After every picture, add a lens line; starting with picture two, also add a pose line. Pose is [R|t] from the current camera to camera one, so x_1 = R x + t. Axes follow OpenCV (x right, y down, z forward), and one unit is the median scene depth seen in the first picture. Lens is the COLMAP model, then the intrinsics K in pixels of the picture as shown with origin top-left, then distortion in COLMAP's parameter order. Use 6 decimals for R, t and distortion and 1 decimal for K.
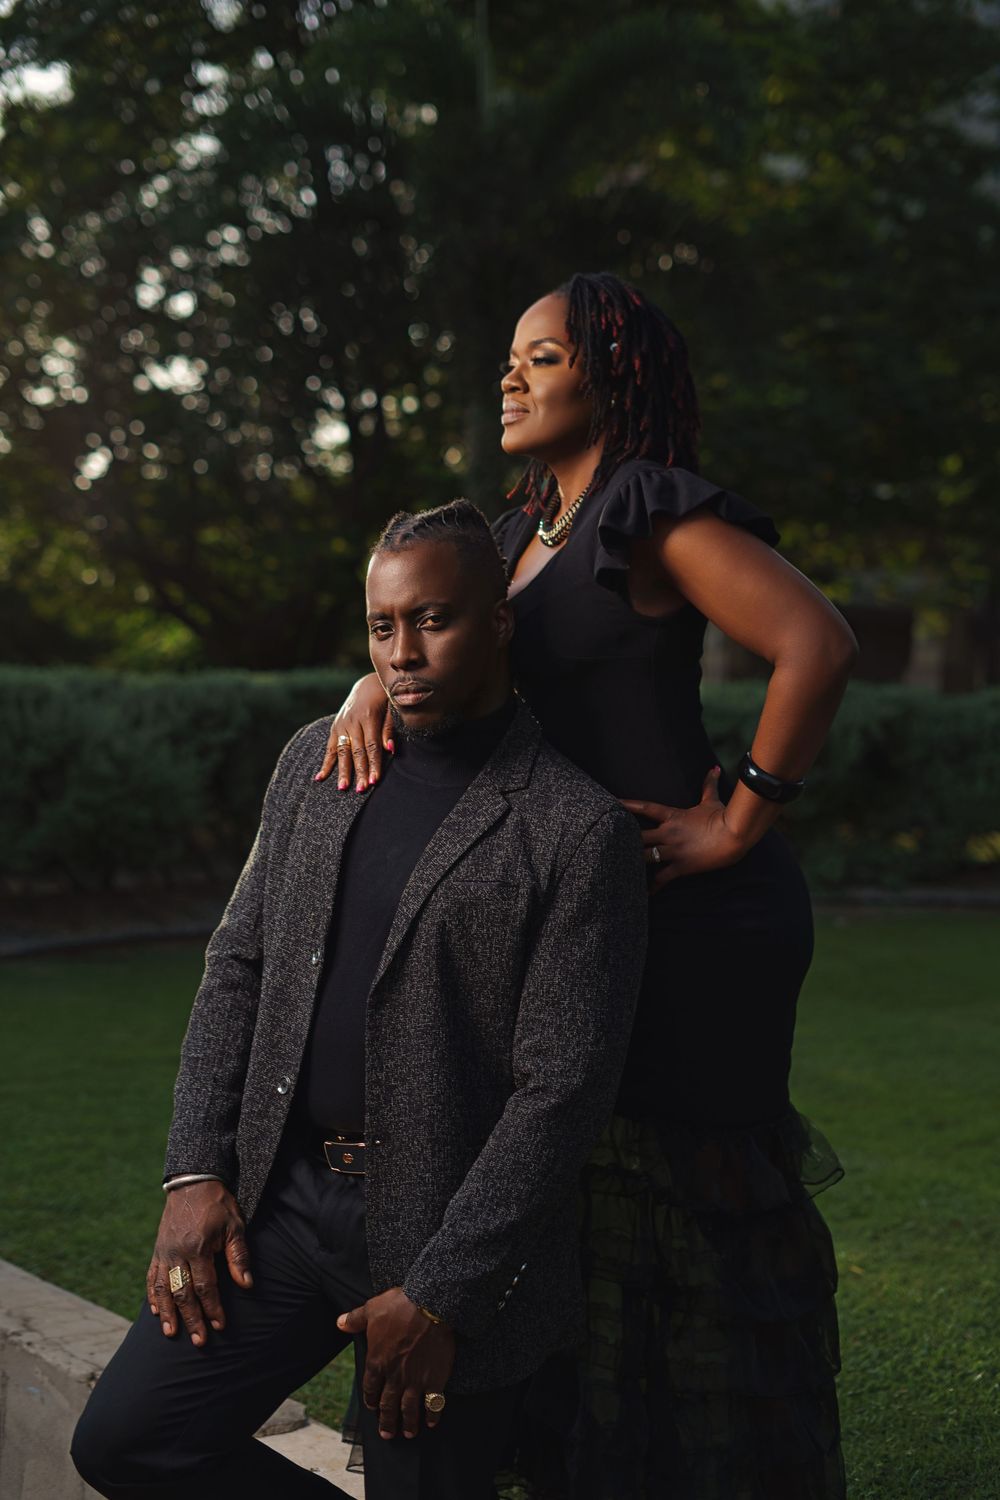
lens RADIAL K [[2310.1, 0, 500.0], [0, 2310.1, 750.0], [0, 0, 1]] dist [-0.006008, -0.332771]
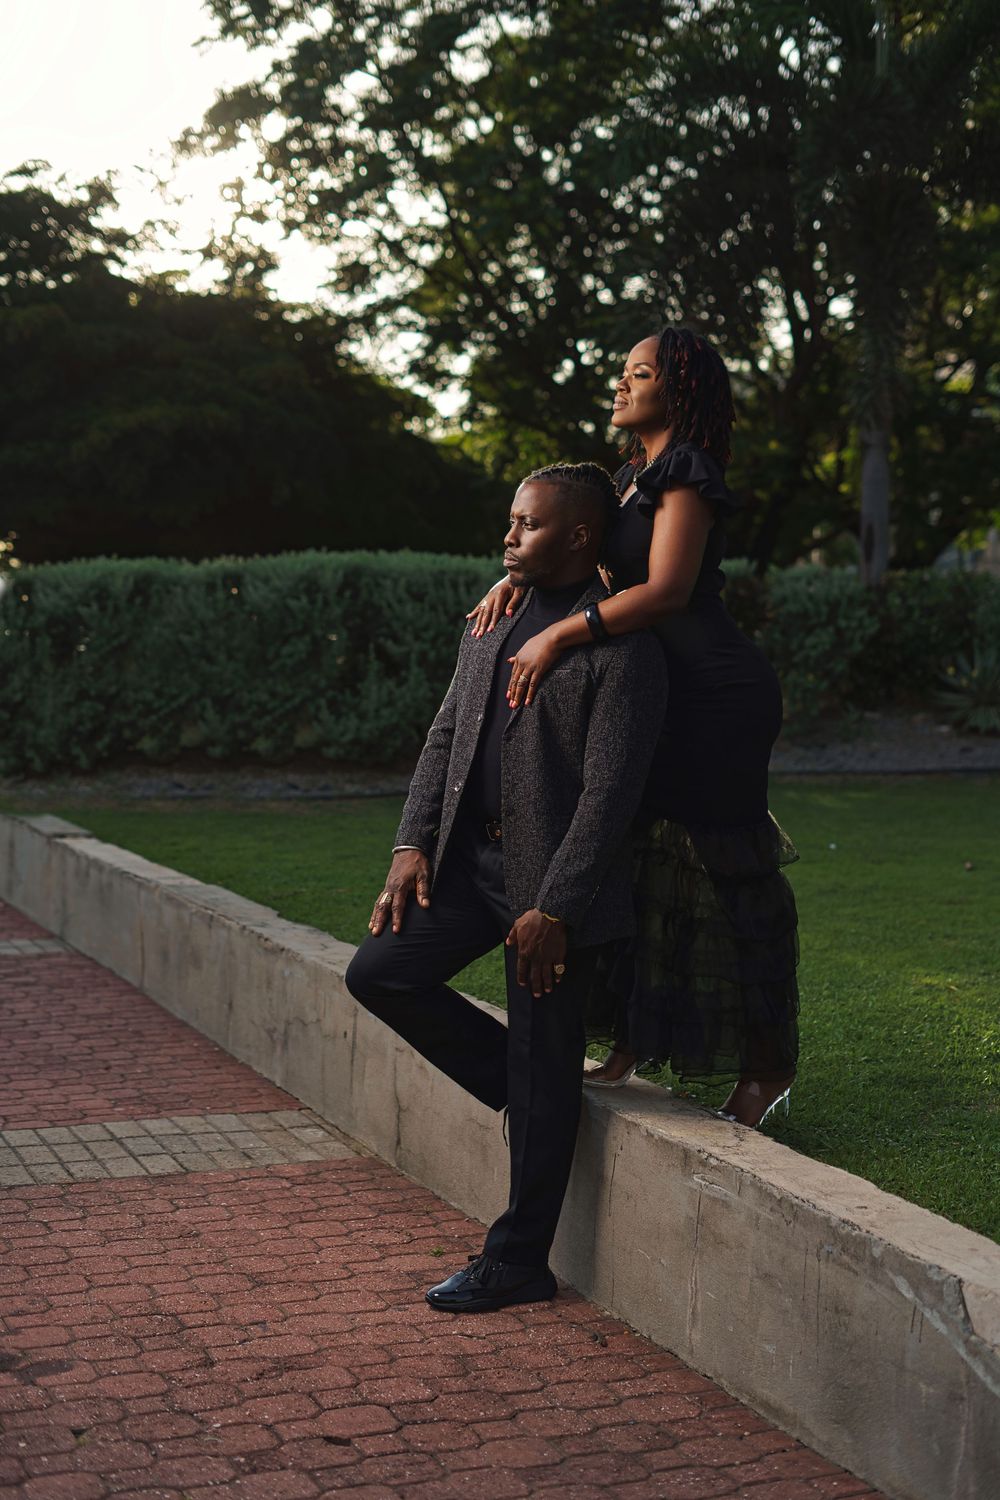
lens RADIAL K [[2387.9, 0, 500.0], [0, 2387.9, 750.0], [0, 0, 1]] dist [-0.047245, -0.220348]
pose [[0.974126, 0.028385, -0.224215, 0.169474], [-0.018857, 0.998830, 0.044520, 0.017486], [0.225216, -0.039140, 0.973522, -0.385155]]
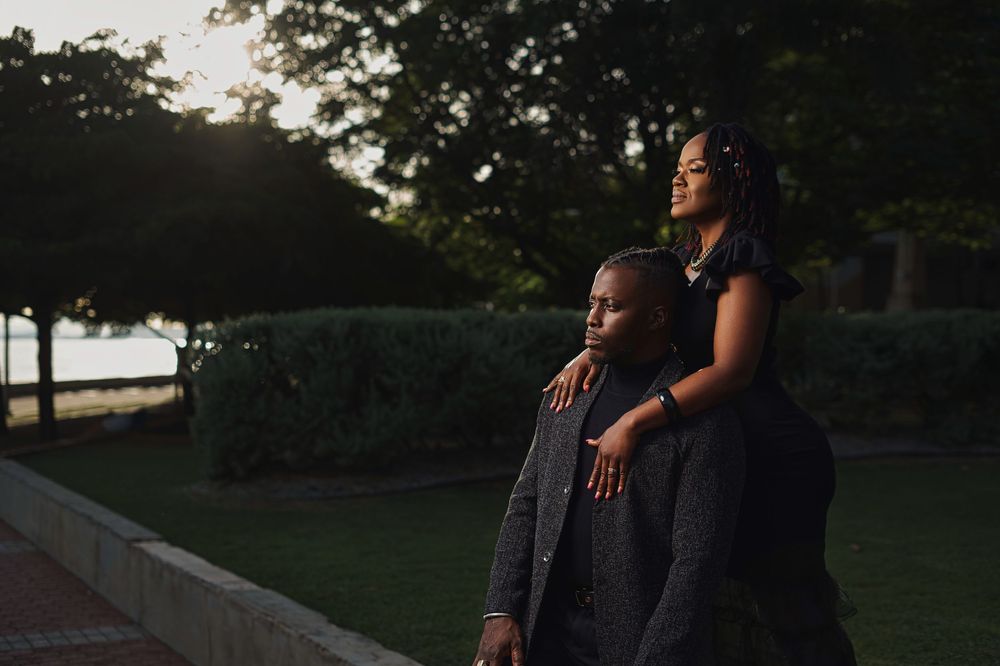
lens RADIAL K [[1540.1, 0, 513.5], [0, 1540.1, 289.2], [0, 0, 1]] dist [-0.006008, -0.332771]
pose [[0.987766, -0.008837, -0.155691, 0.030868], [0.002563, 0.999178, -0.040453, -0.010220], [0.155920, 0.039559, 0.986977, -0.112817]]
